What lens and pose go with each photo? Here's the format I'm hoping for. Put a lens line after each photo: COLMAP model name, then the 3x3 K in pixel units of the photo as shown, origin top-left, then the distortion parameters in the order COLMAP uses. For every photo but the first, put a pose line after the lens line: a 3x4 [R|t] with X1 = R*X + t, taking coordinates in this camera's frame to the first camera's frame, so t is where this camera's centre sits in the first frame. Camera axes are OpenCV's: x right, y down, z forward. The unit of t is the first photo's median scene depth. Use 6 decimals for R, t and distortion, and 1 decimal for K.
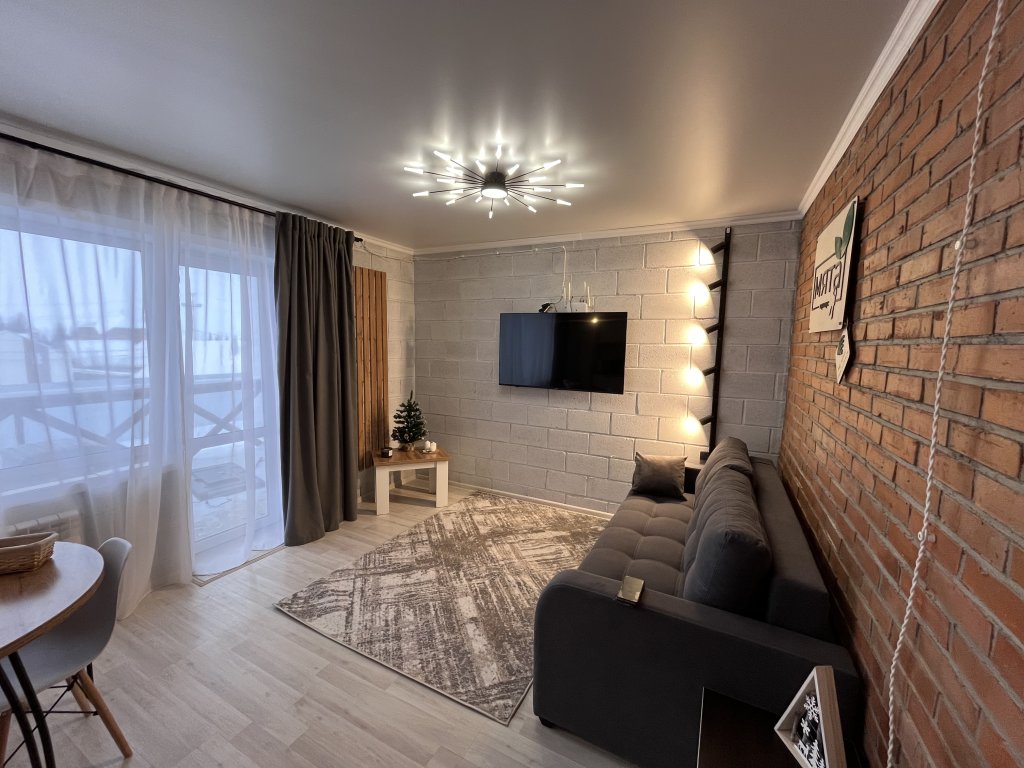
lens RADIAL K [[413.0, 0, 512.6], [0, 413.0, 386.1], [0, 0, 1]] dist [-0.006184, 0.000266]
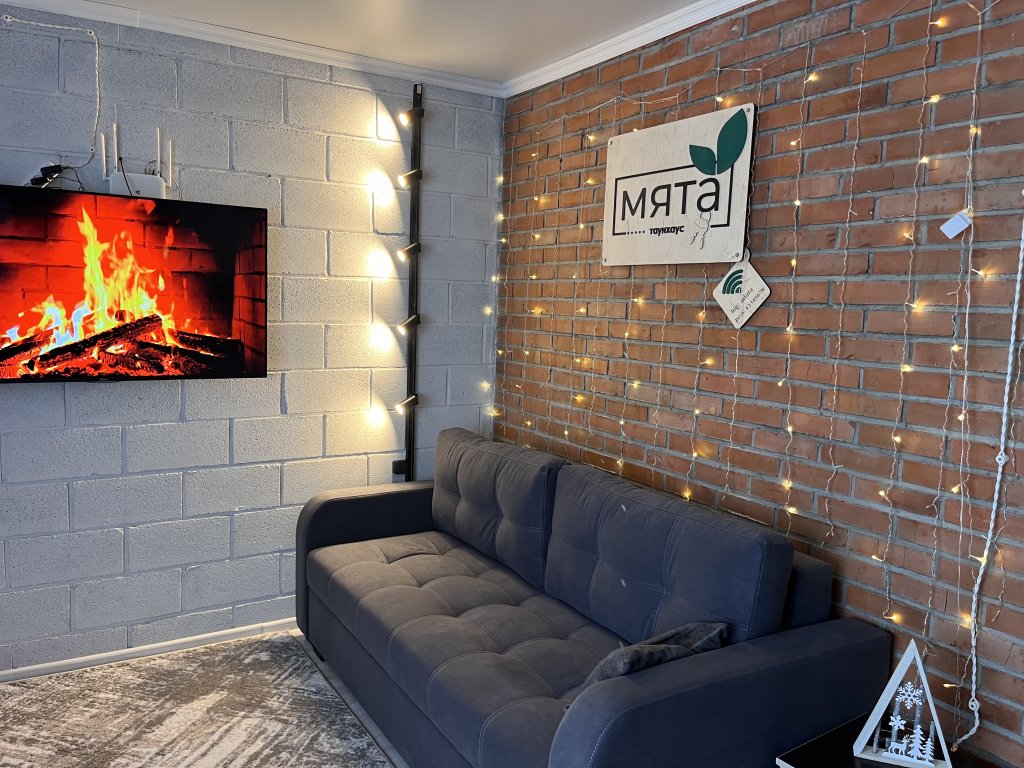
lens RADIAL K [[772.0, 0, 512.8], [0, 772.0, 380.3], [0, 0, 1]] dist [0.036319, -0.044031]
pose [[0.524424, -0.091868, 0.846486, -0.382328], [0.069872, 0.995453, 0.064747, -0.016694], [-0.848585, 0.025191, 0.528459, 0.277458]]
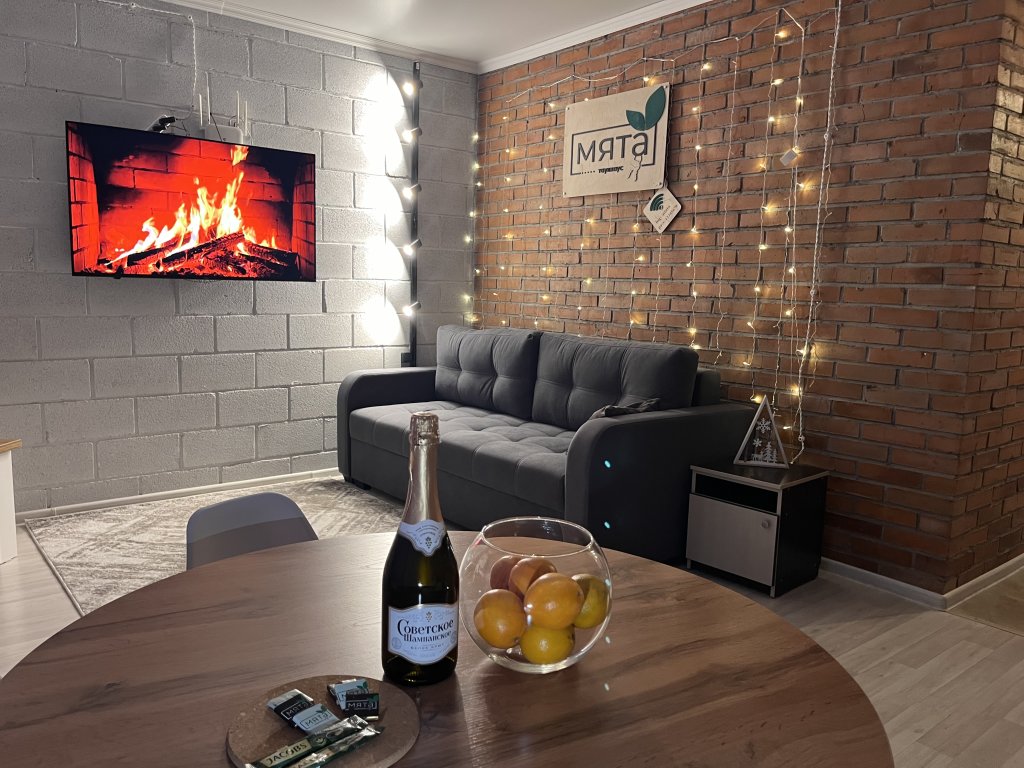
lens RADIAL K [[772.0, 0, 509.4], [0, 772.0, 385.1], [0, 0, 1]] dist [0.036319, -0.044031]
pose [[0.416479, -0.131856, 0.899533, -0.782654], [0.081674, 0.990853, 0.107427, 0.080510], [-0.905469, 0.028727, 0.423439, 0.212364]]
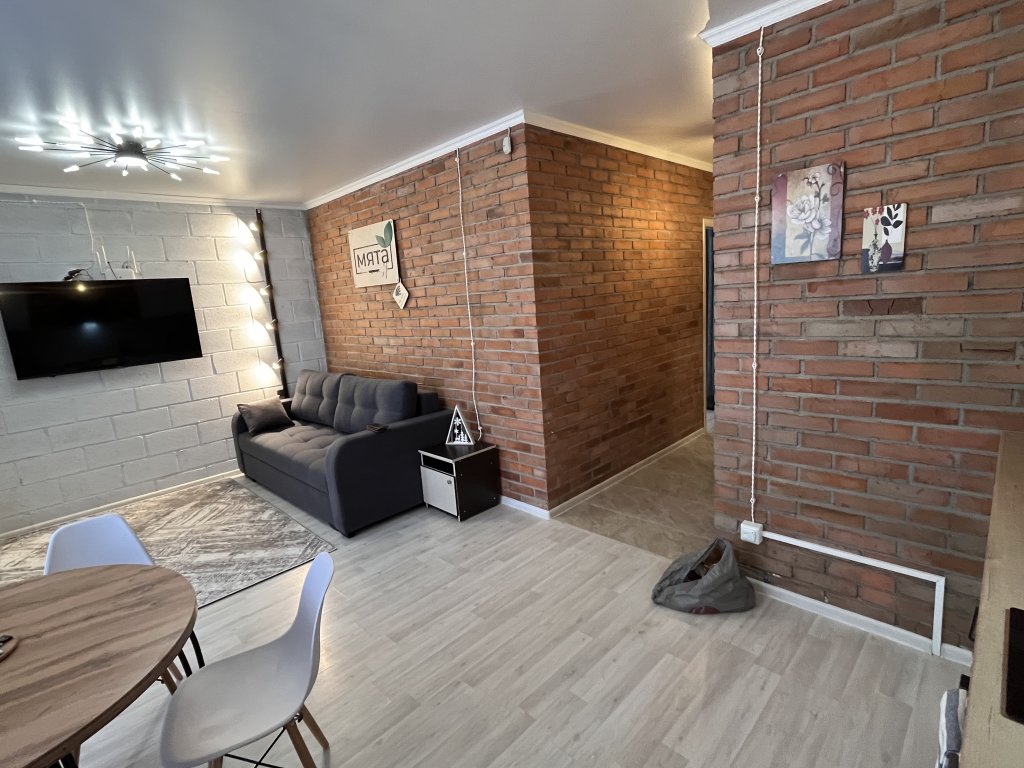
lens RADIAL K [[502.0, 0, 506.6], [0, 502.0, 381.5], [0, 0, 1]] dist [-0.001042, -0.000482]
pose [[0.313295, -0.210022, 0.926141, -0.722866], [0.184532, 0.970113, 0.157571, 0.022732], [-0.931555, 0.121536, 0.342687, -0.155116]]
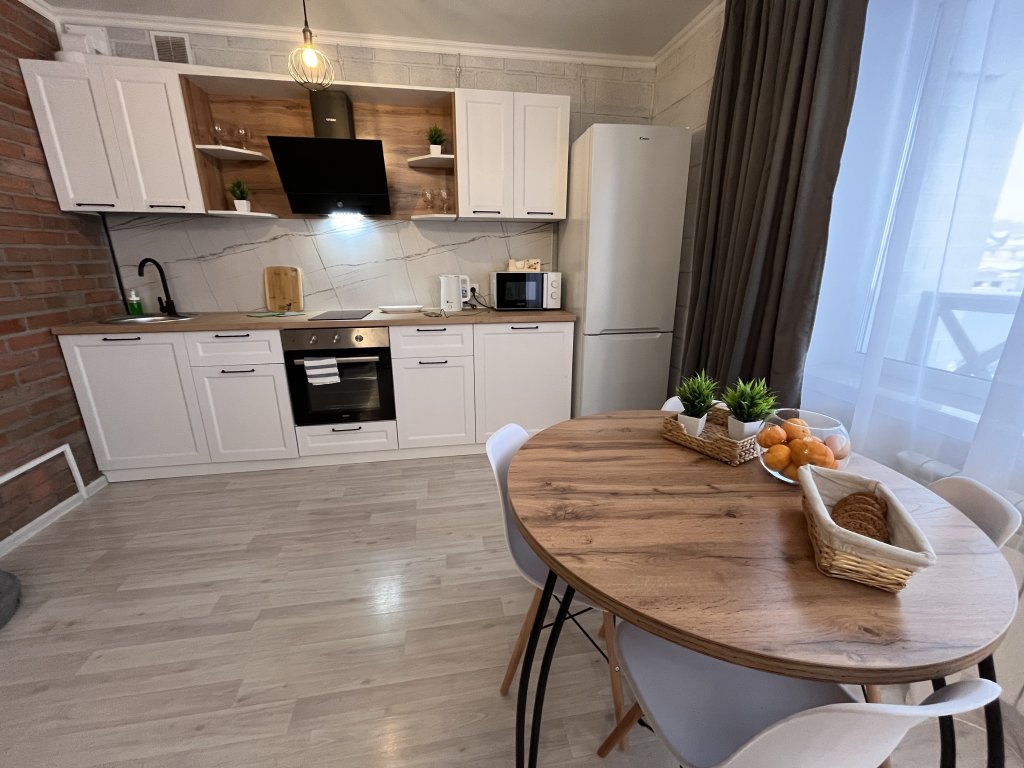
lens RADIAL K [[413.0, 0, 512.8], [0, 413.0, 386.4], [0, 0, 1]] dist [-0.006184, 0.000266]
pose [[-0.798365, 0.151061, -0.582918, -0.280964], [-0.083651, 0.930816, 0.355786, 0.048902], [0.596335, 0.332809, -0.730494, 0.468201]]
